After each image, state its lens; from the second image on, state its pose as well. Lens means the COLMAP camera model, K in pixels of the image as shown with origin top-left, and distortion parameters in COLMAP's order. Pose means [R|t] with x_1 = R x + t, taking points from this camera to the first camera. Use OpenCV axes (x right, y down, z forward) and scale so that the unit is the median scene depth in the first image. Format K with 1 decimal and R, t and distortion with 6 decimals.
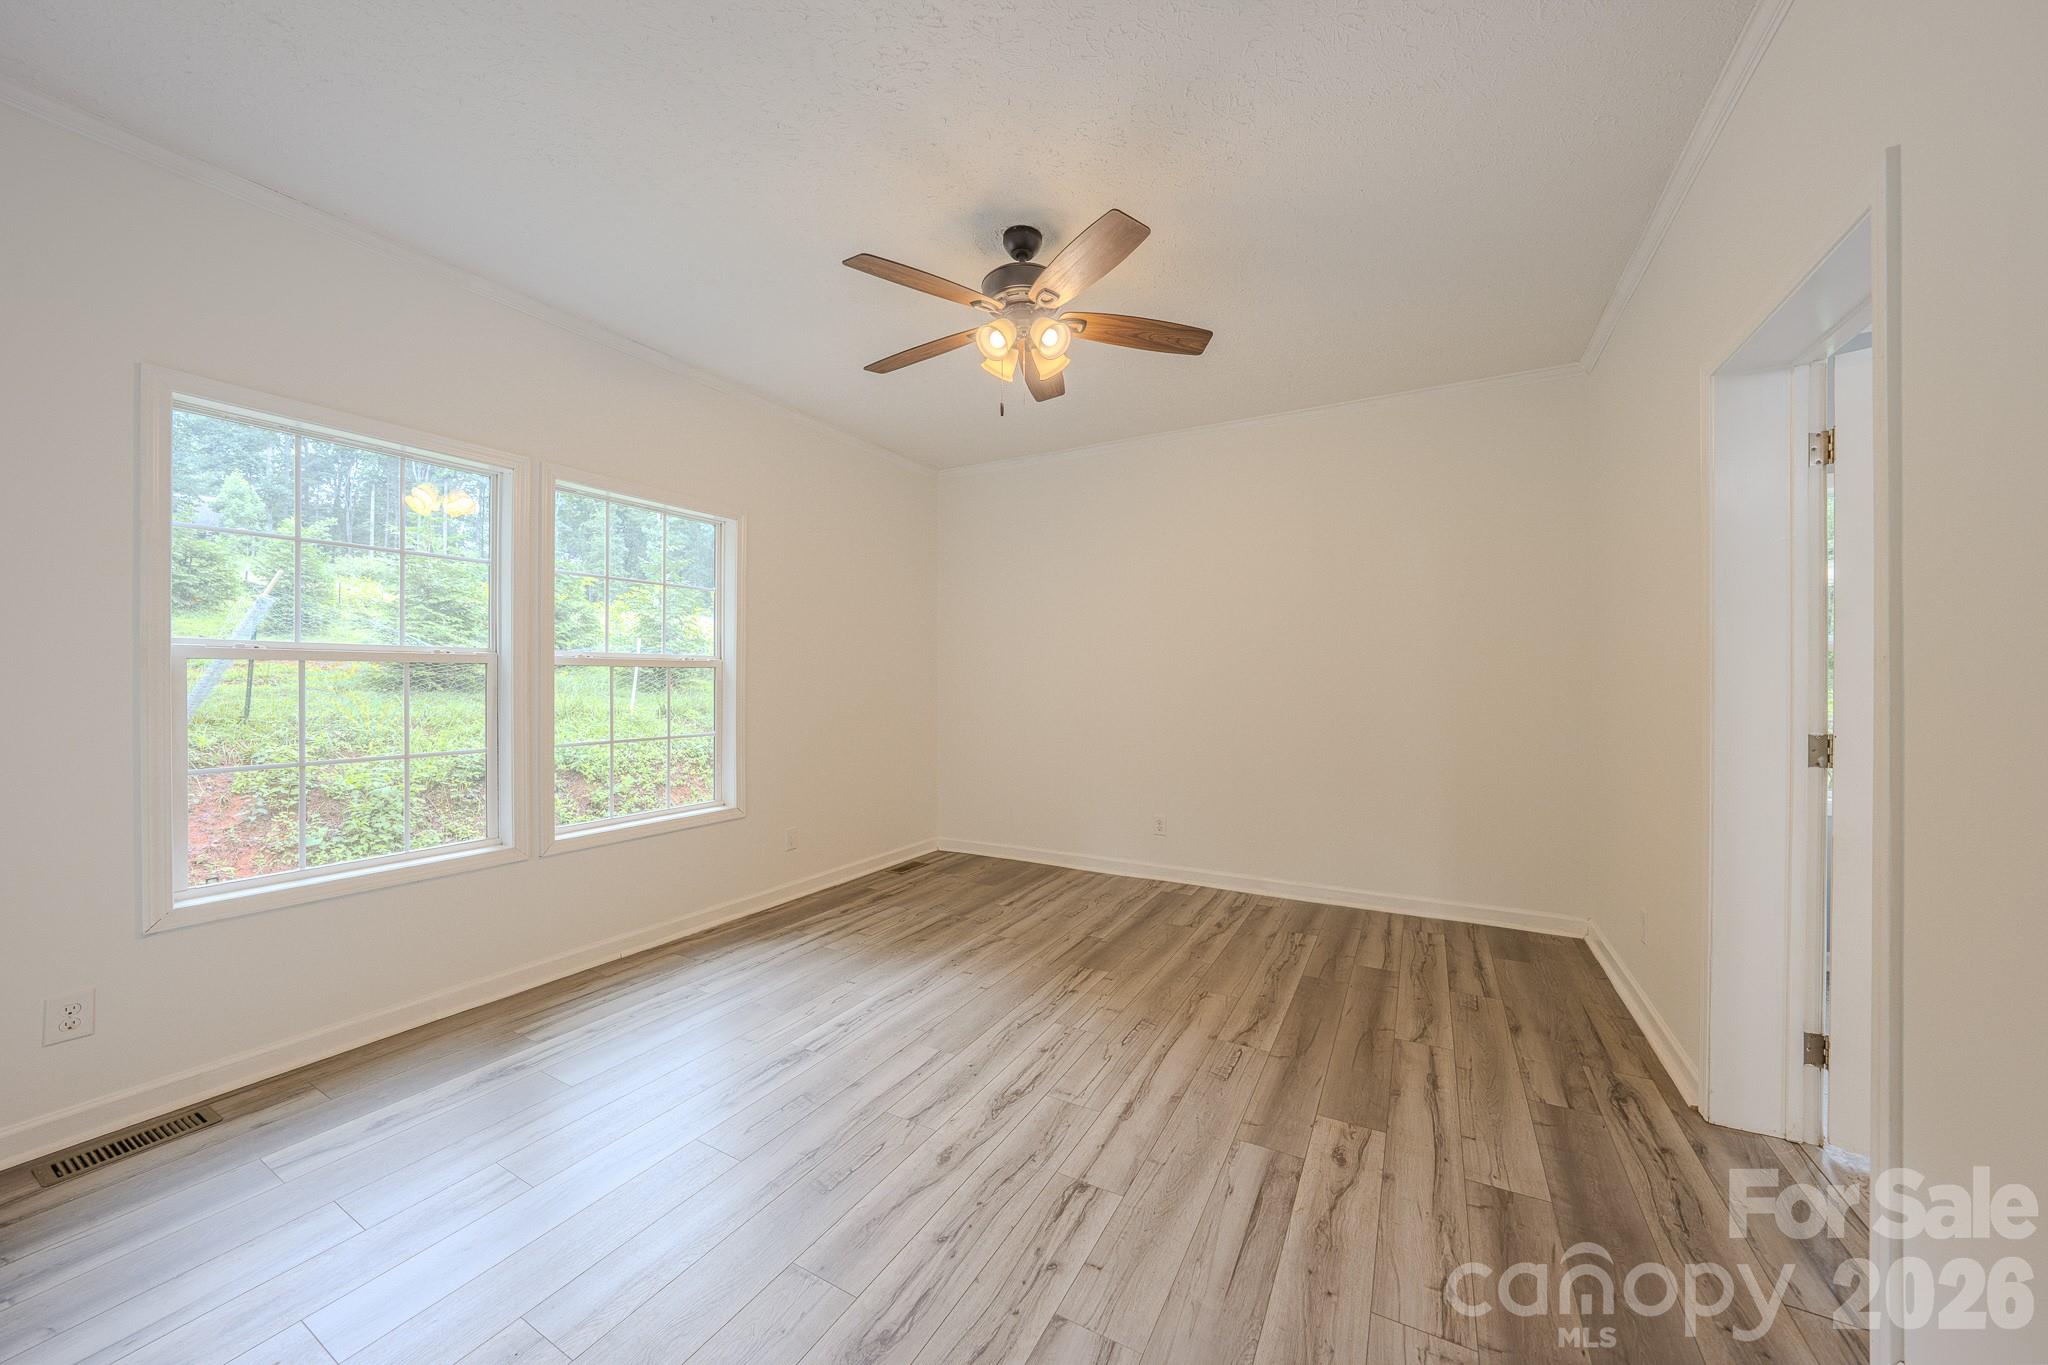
lens RADIAL K [[710.1, 0, 1027.3], [0, 710.1, 687.8], [0, 0, 1]] dist [-0.020895, 0.003528]
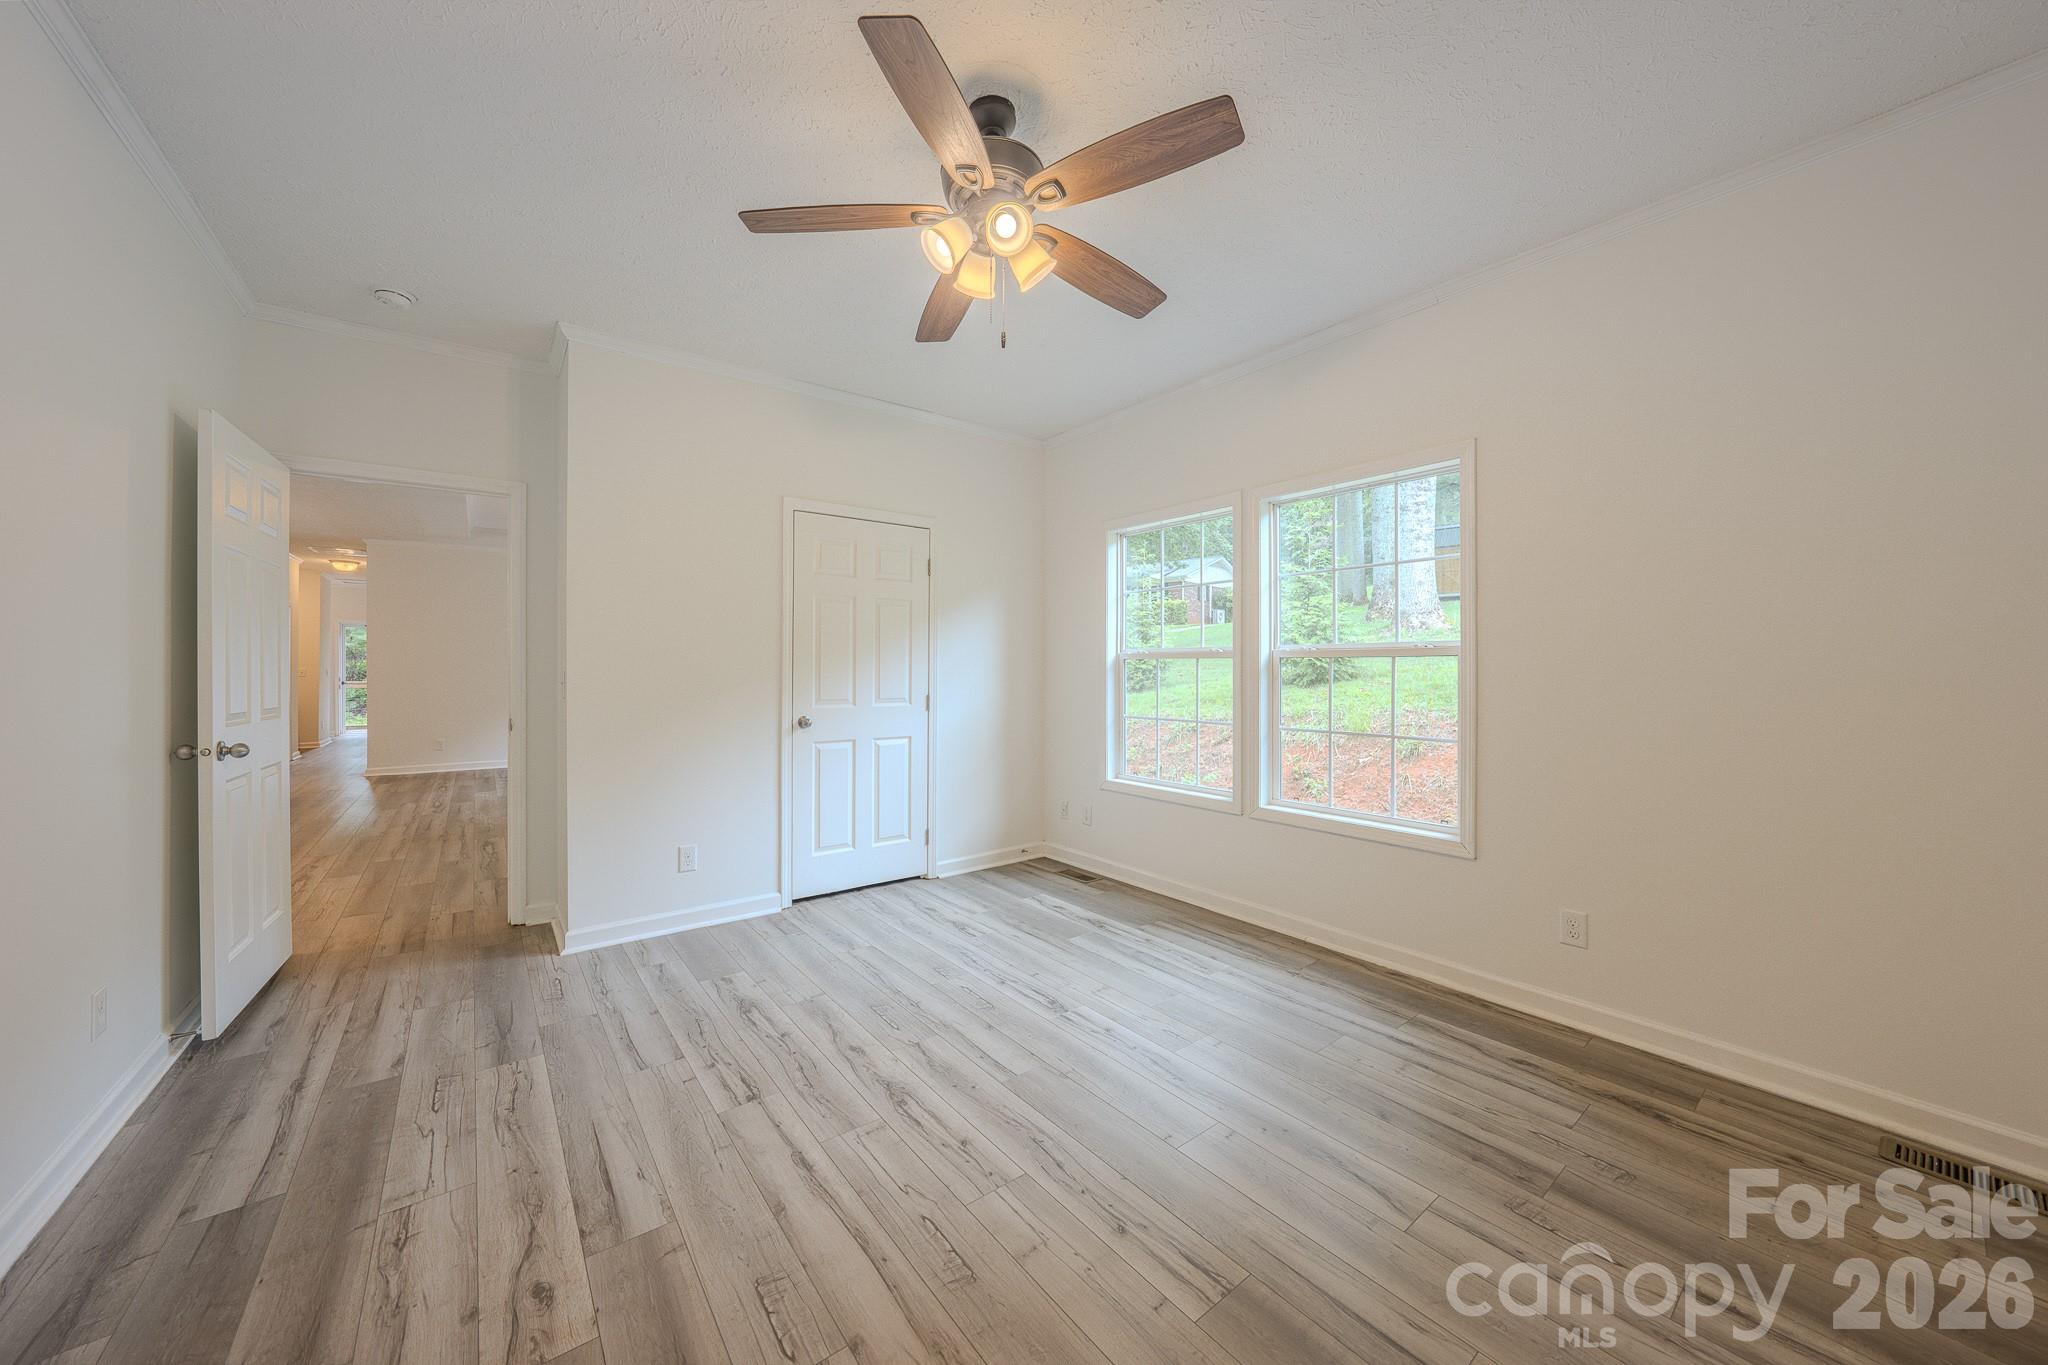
lens RADIAL K [[710.1, 0, 1019.3], [0, 710.1, 699.7], [0, 0, 1]] dist [-0.020895, 0.003528]
pose [[-0.388521, 0.037649, -0.920670, 0.810954], [-0.011612, 0.998886, 0.045748, -0.018323], [0.921367, 0.028465, -0.387651, 1.550982]]
